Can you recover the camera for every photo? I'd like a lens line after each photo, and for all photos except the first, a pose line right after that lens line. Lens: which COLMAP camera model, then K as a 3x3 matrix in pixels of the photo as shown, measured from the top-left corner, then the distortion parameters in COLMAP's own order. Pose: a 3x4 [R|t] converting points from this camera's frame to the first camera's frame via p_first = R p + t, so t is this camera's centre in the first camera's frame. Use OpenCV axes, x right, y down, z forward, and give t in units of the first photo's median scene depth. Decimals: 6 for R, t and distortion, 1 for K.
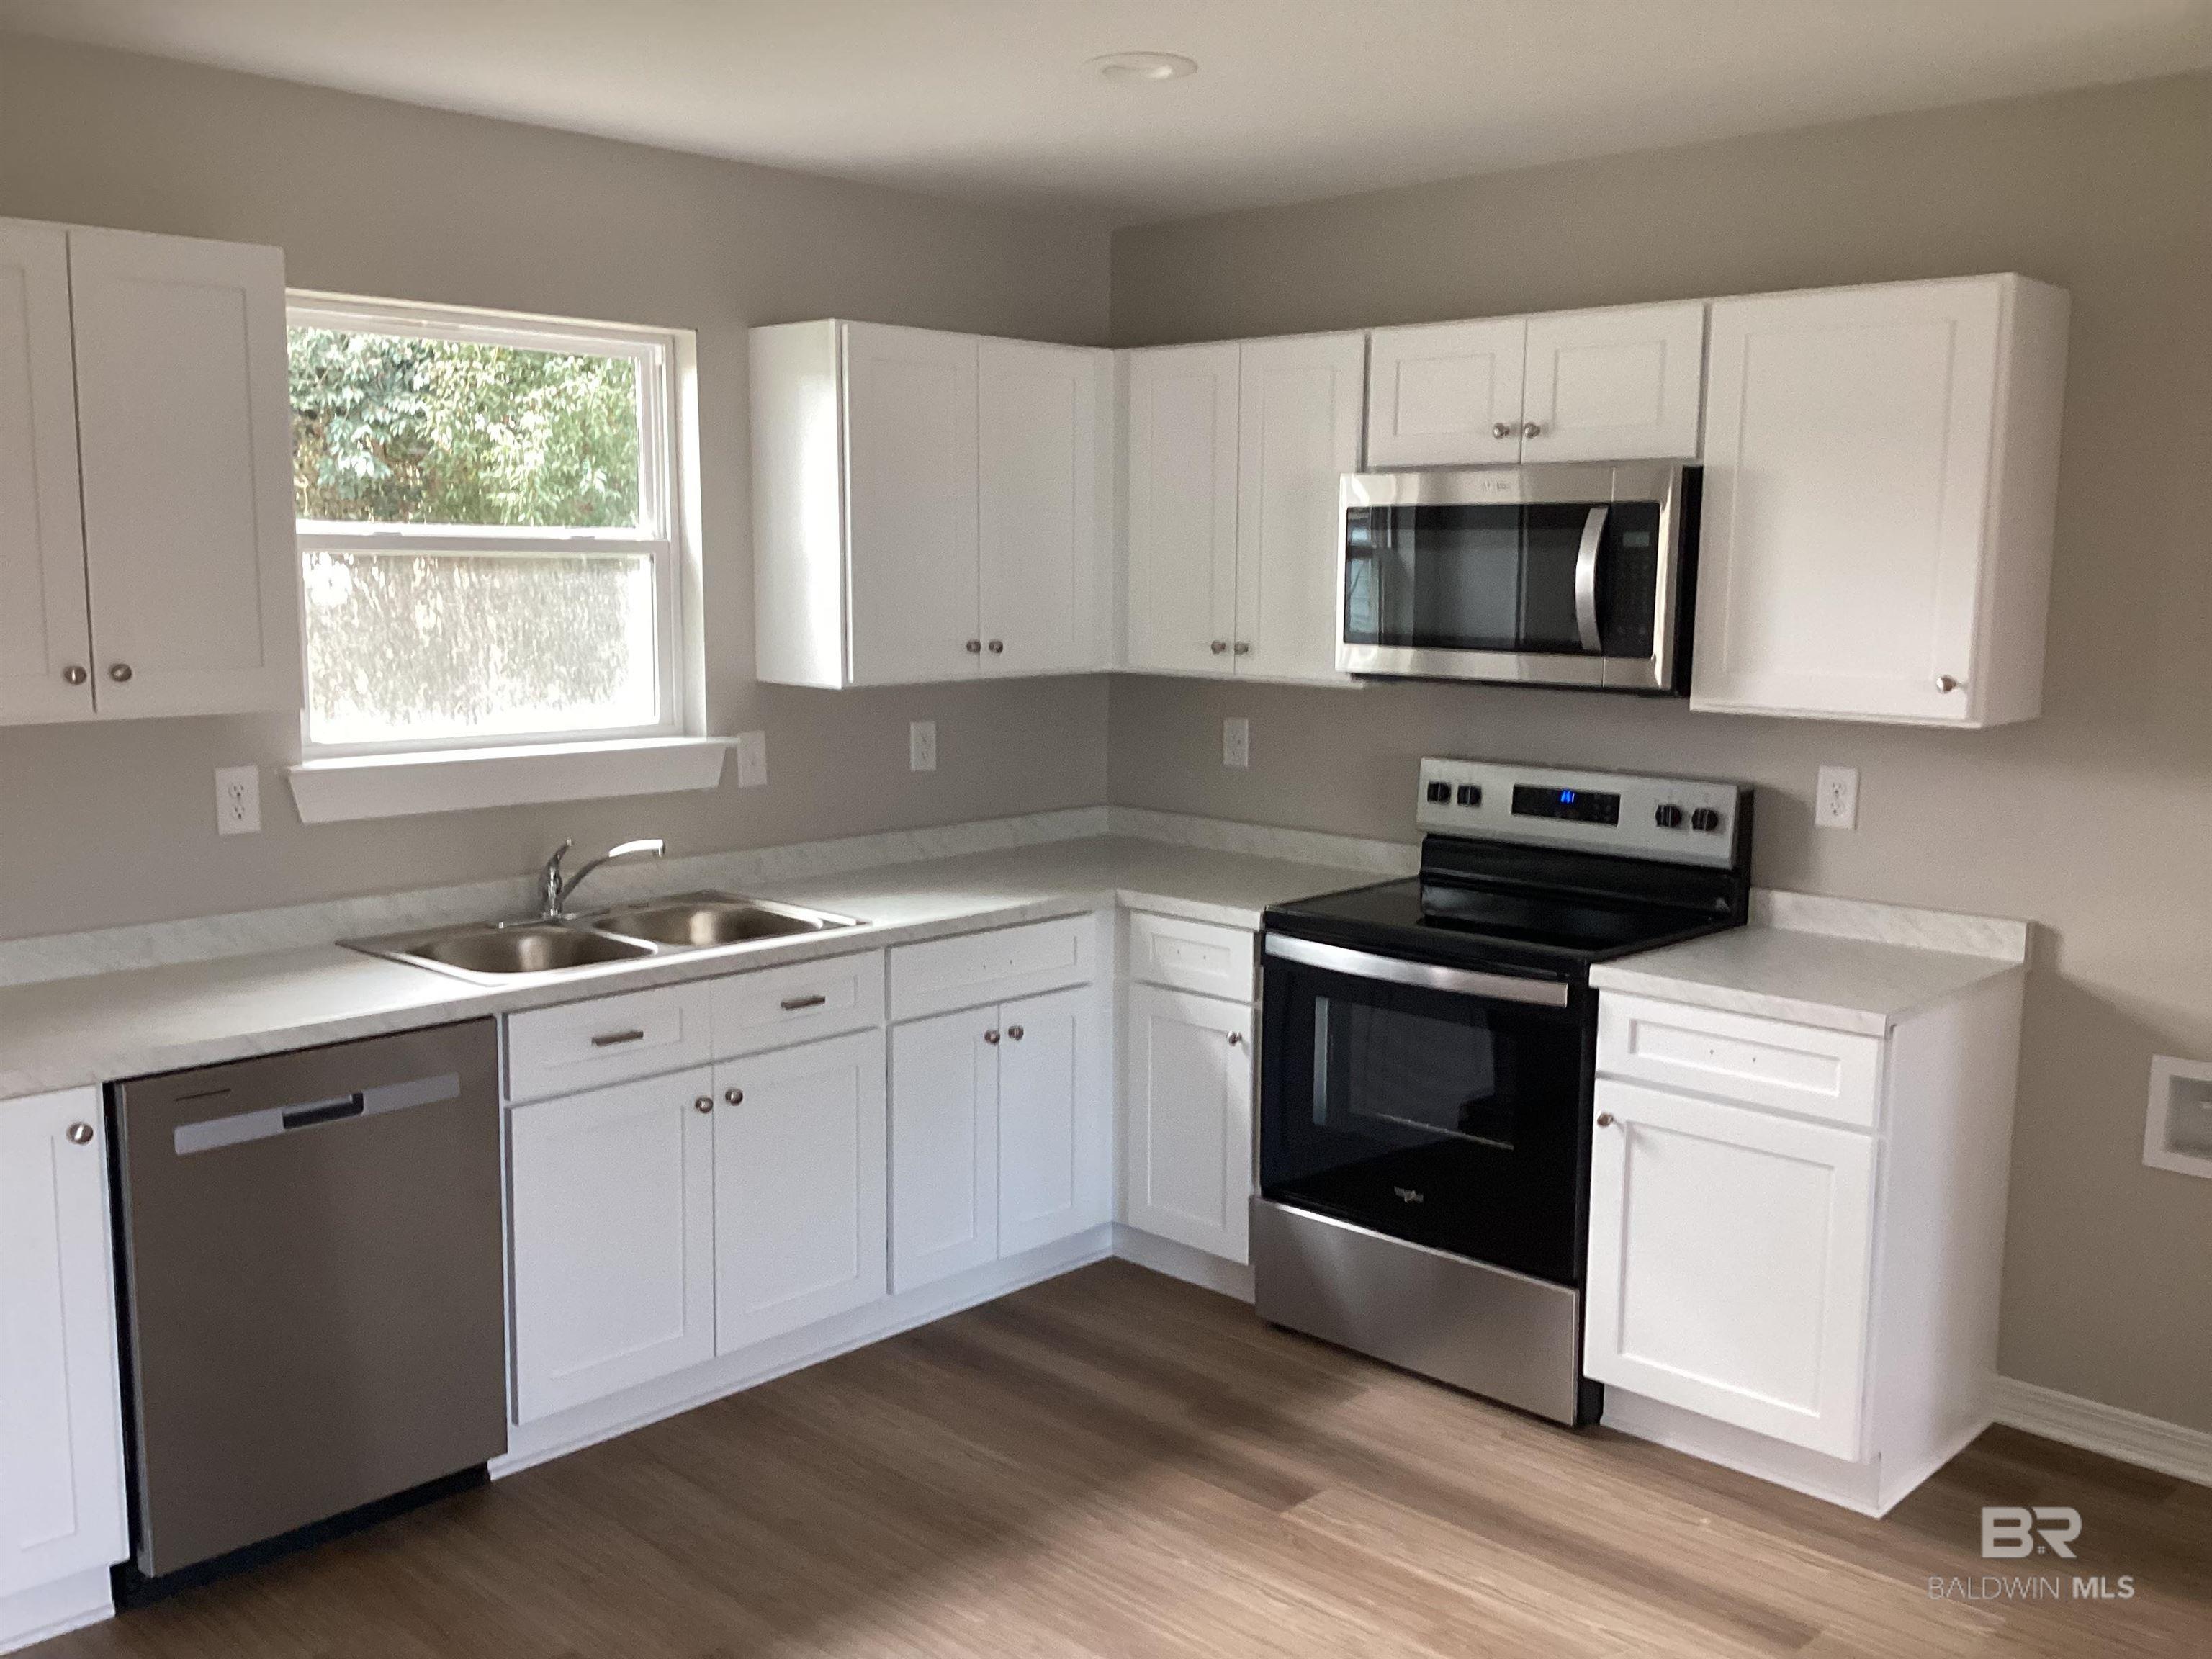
lens RADIAL K [[2027.0, 0, 1161.5], [0, 2027.0, 804.8], [0, 0, 1]] dist [0.022564, 0.000000]
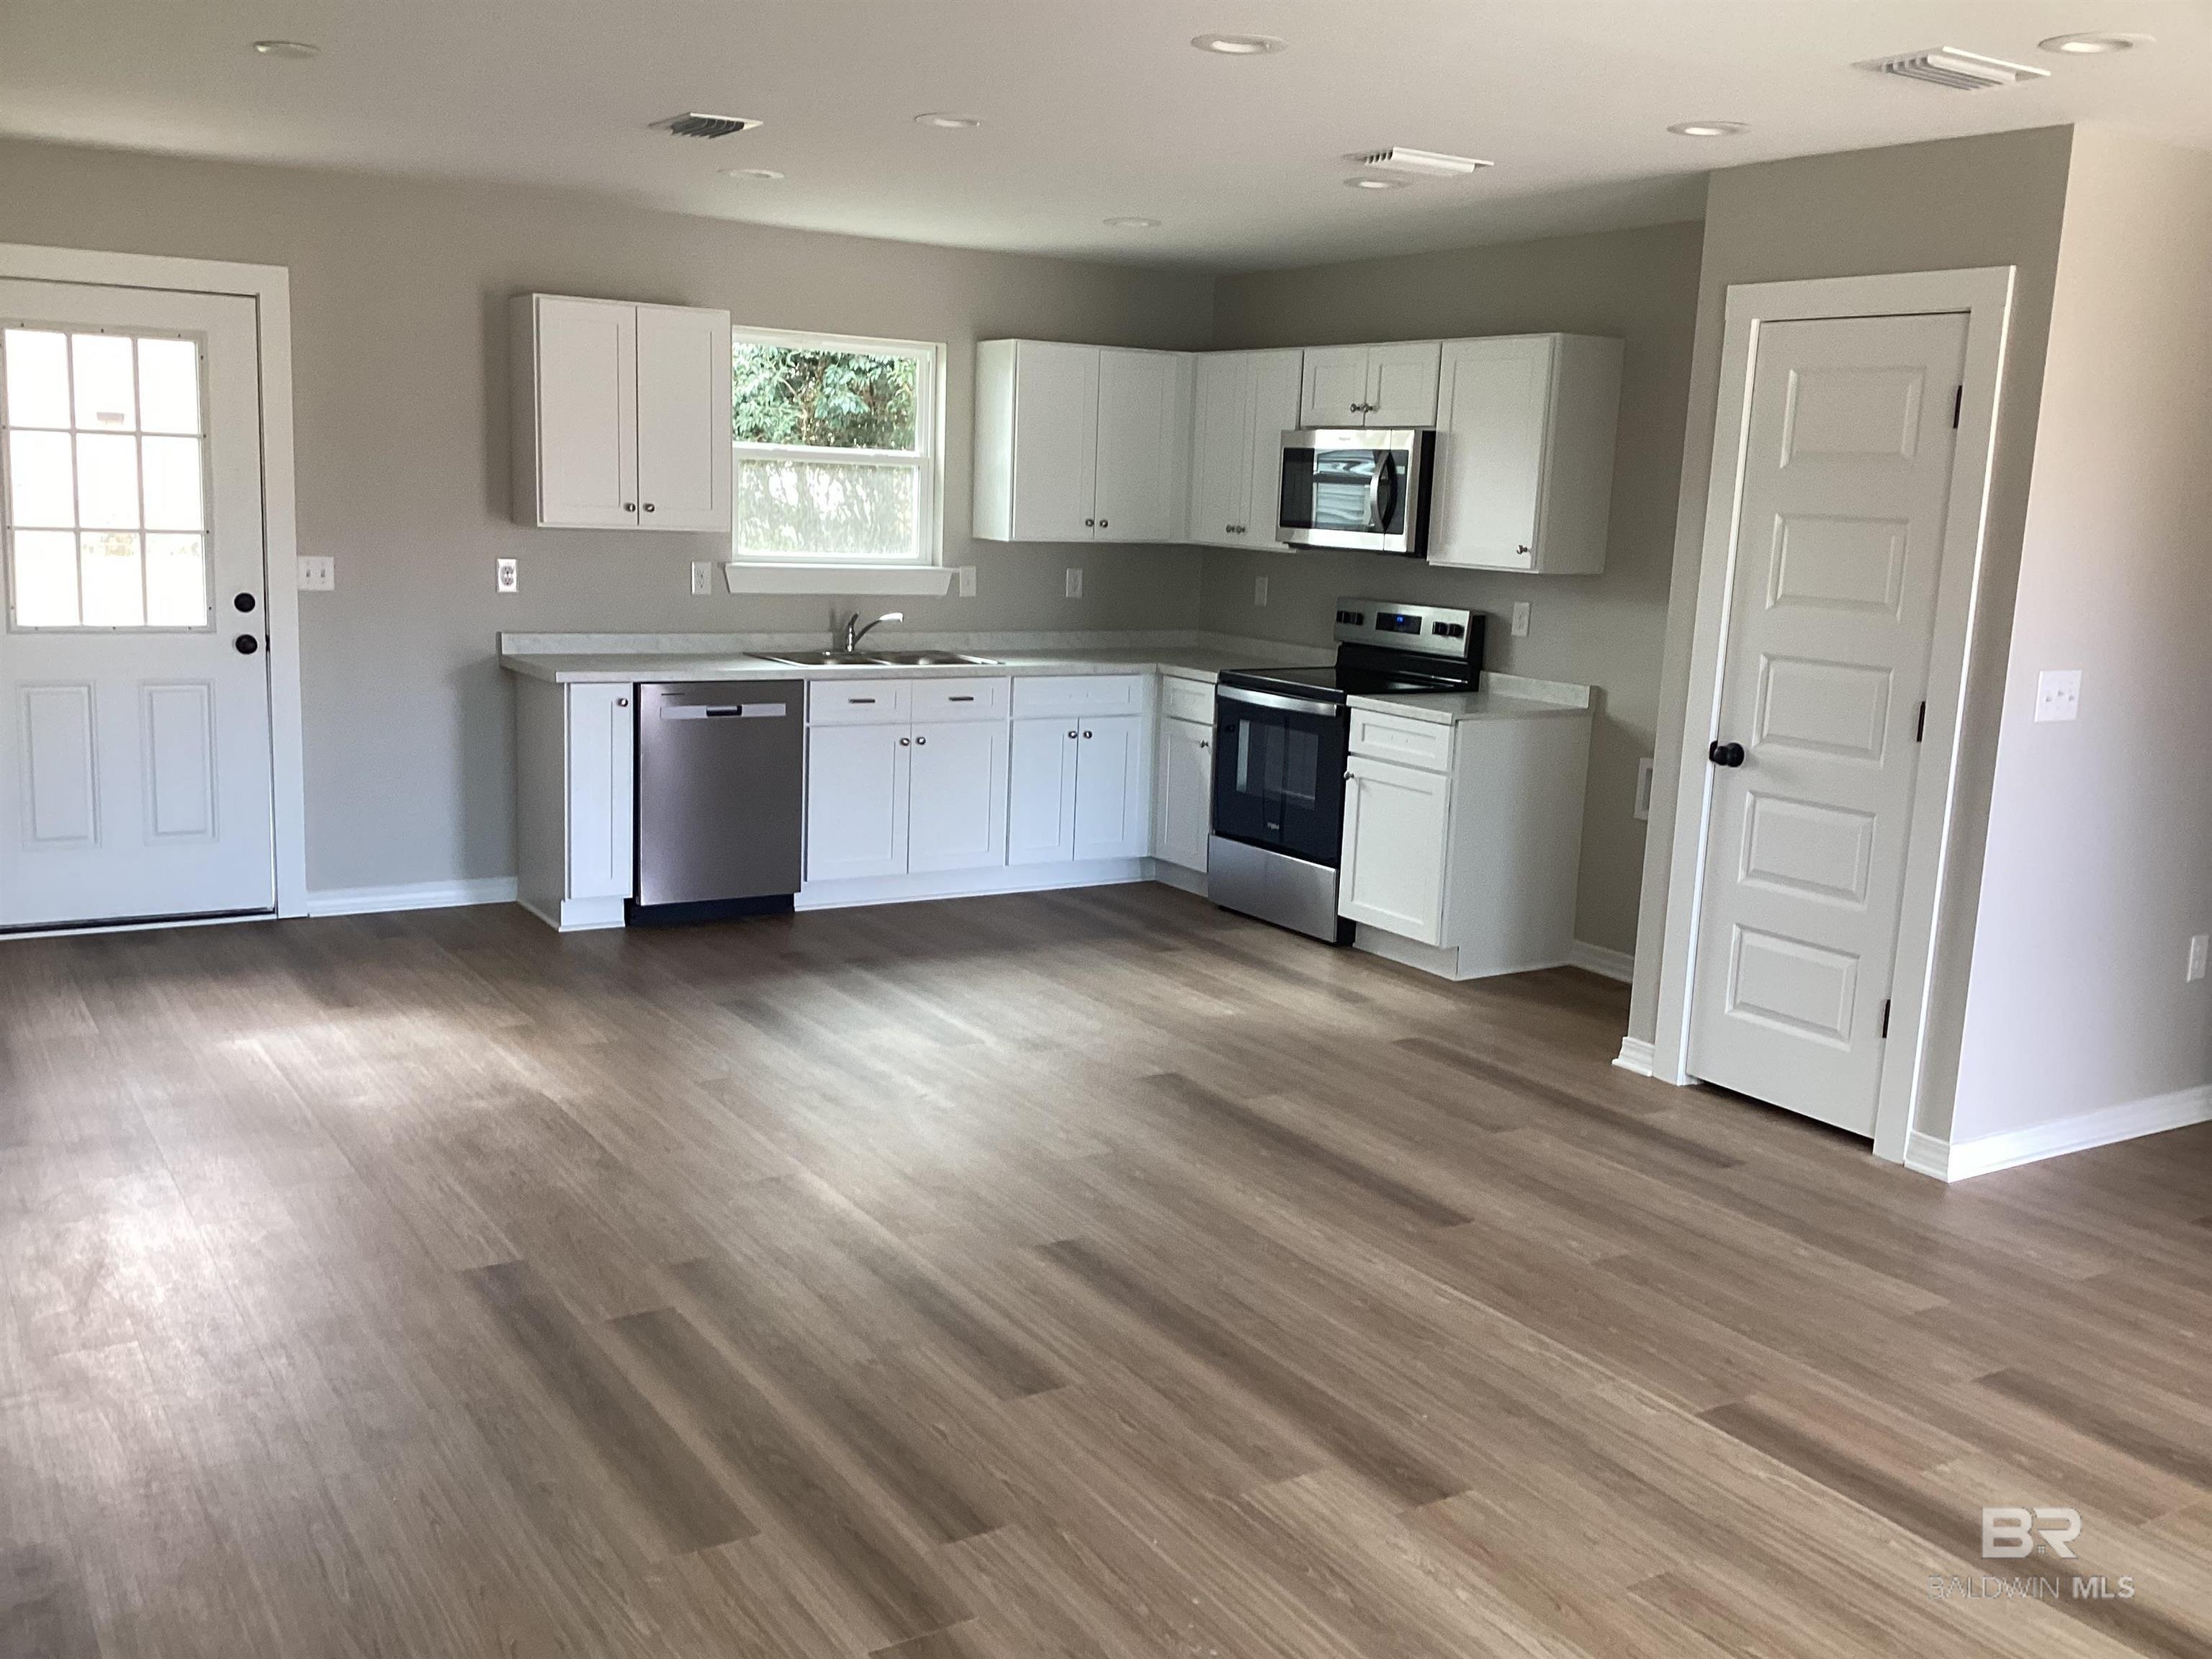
lens RADIAL K [[2027.0, 0, 1118.1], [0, 2027.0, 815.6], [0, 0, 1]] dist [0.022564, 0.000000]
pose [[0.966418, 0.071503, -0.246825, 0.424627], [-0.063408, 0.997162, 0.040600, 0.113832], [0.249028, -0.023586, 0.968209, -0.786897]]
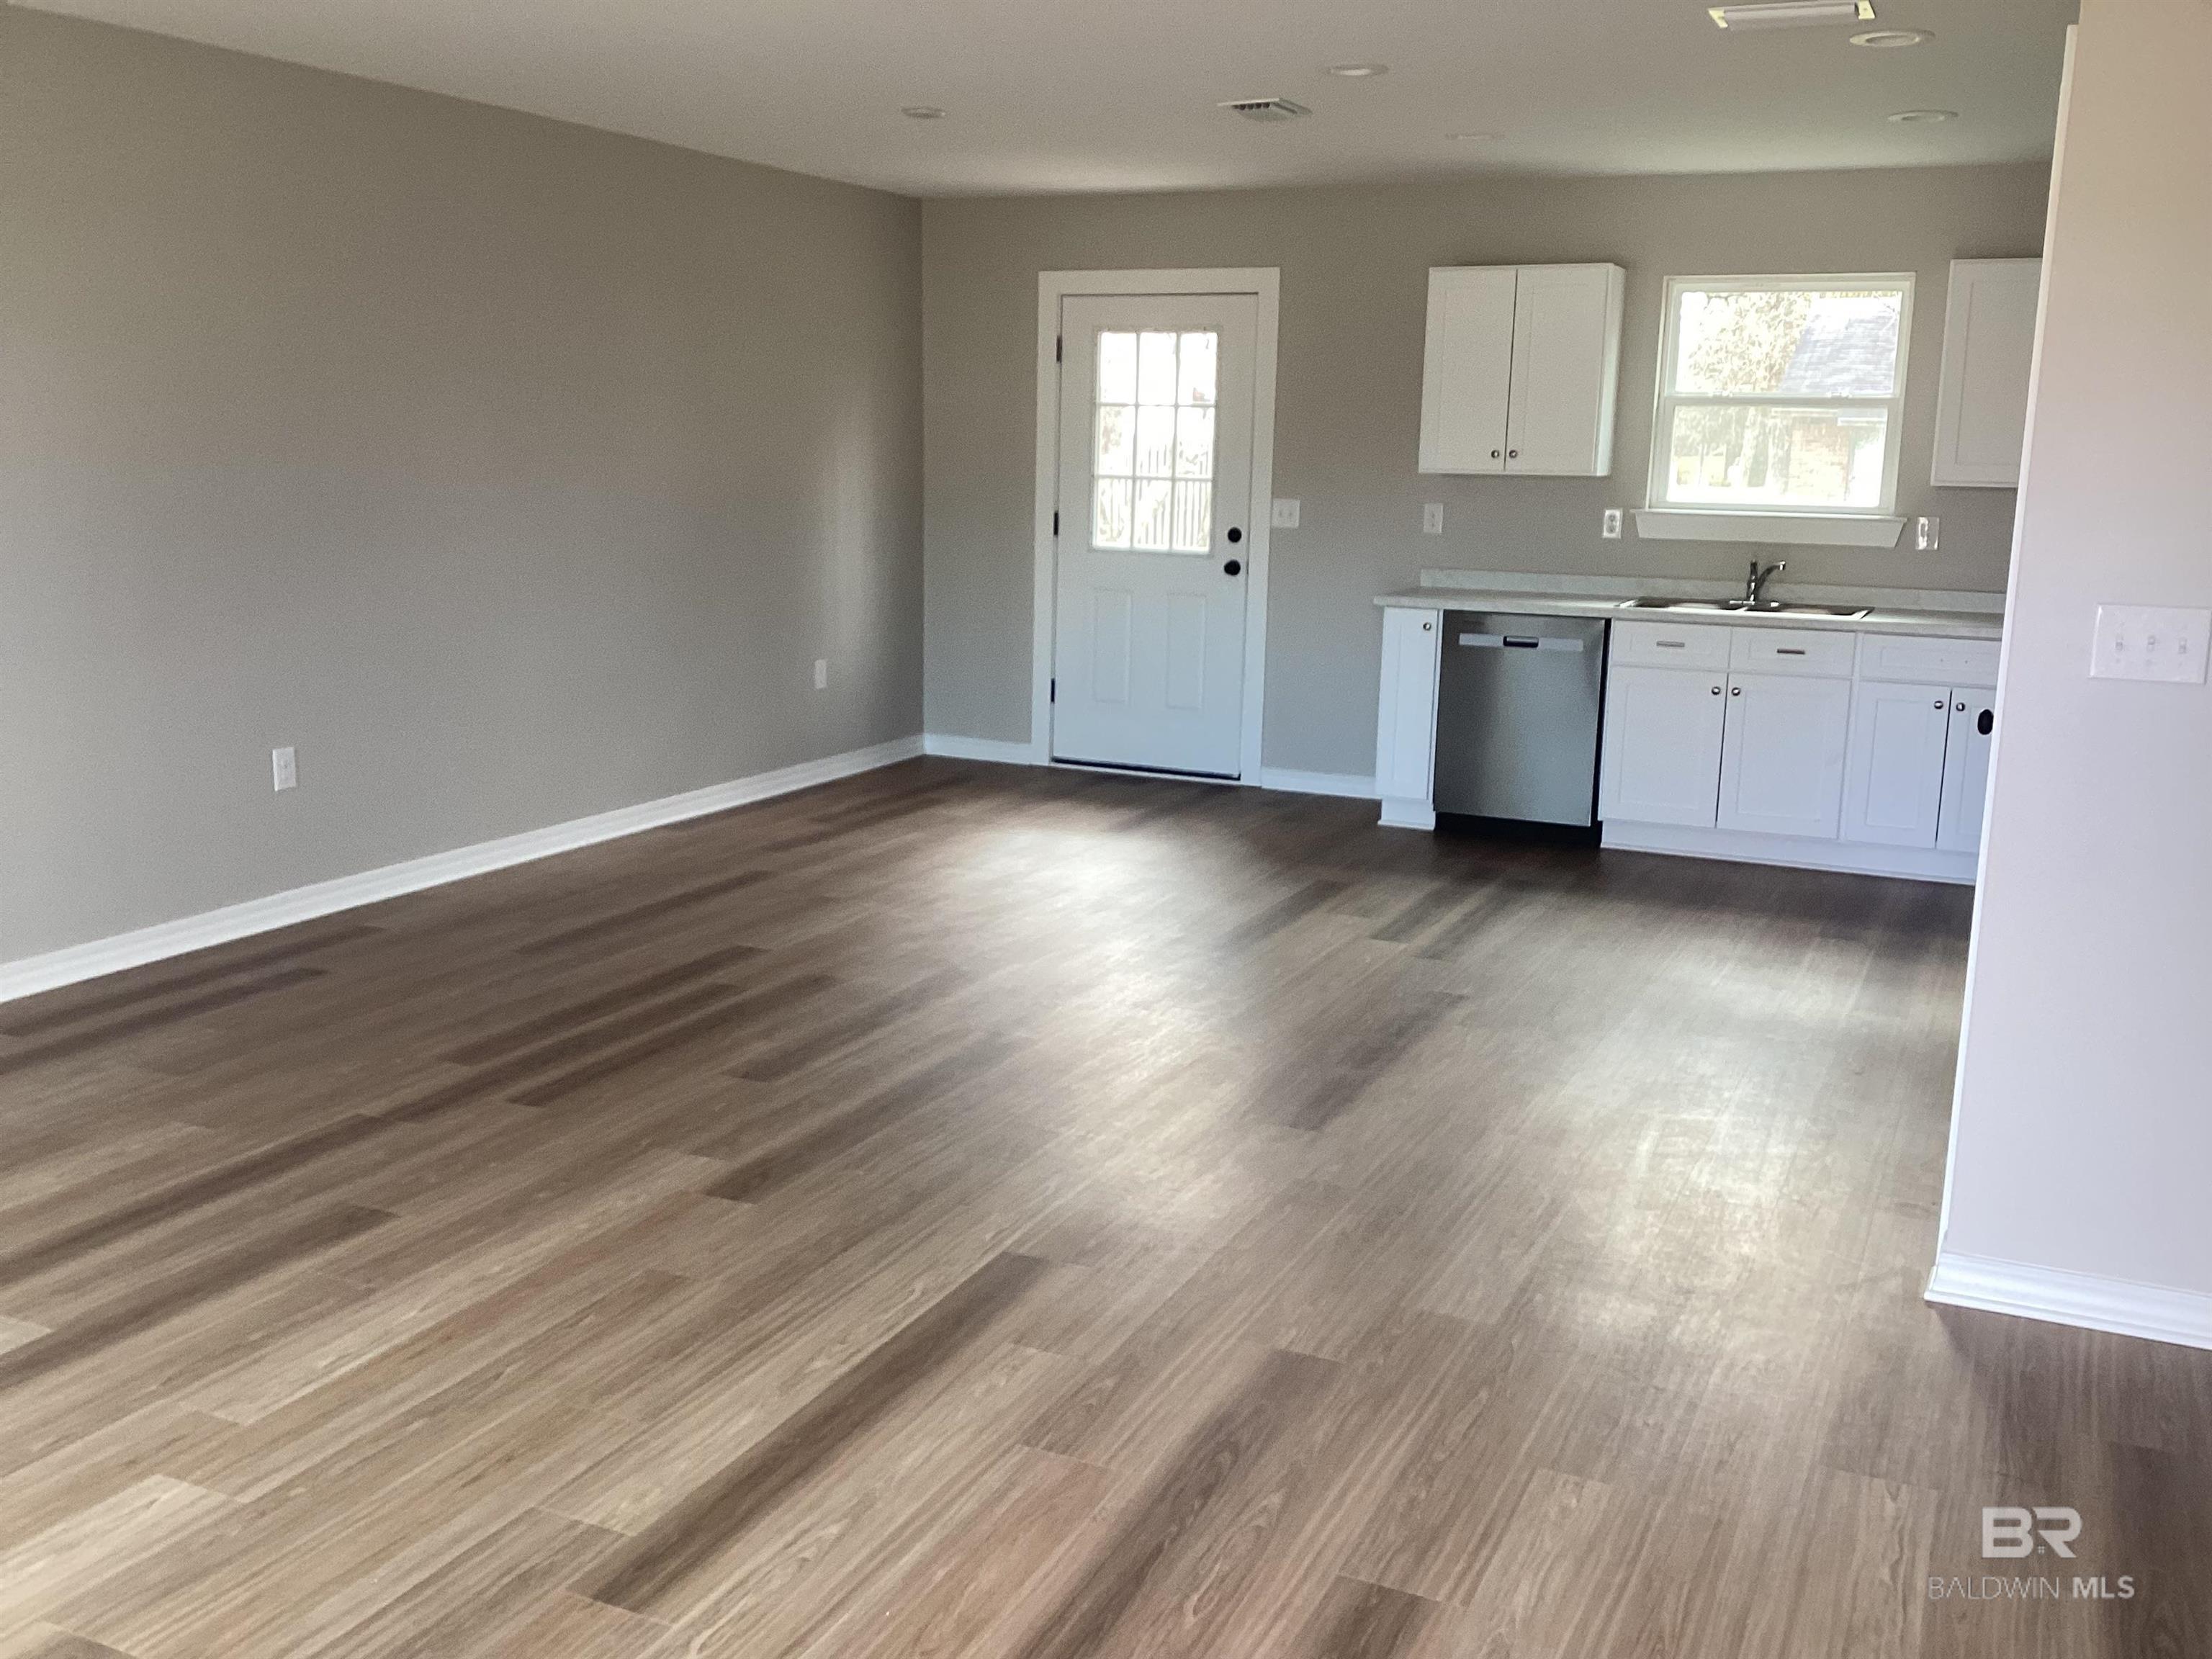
lens RADIAL K [[2027.0, 0, 1118.4], [0, 2027.0, 849.3], [0, 0, 1]] dist [0.022564, 0.000000]
pose [[0.297893, 0.186149, -0.936274, 1.311993], [-0.131603, 0.979446, 0.152860, 0.067595], [0.945484, 0.077680, 0.316268, -0.125960]]
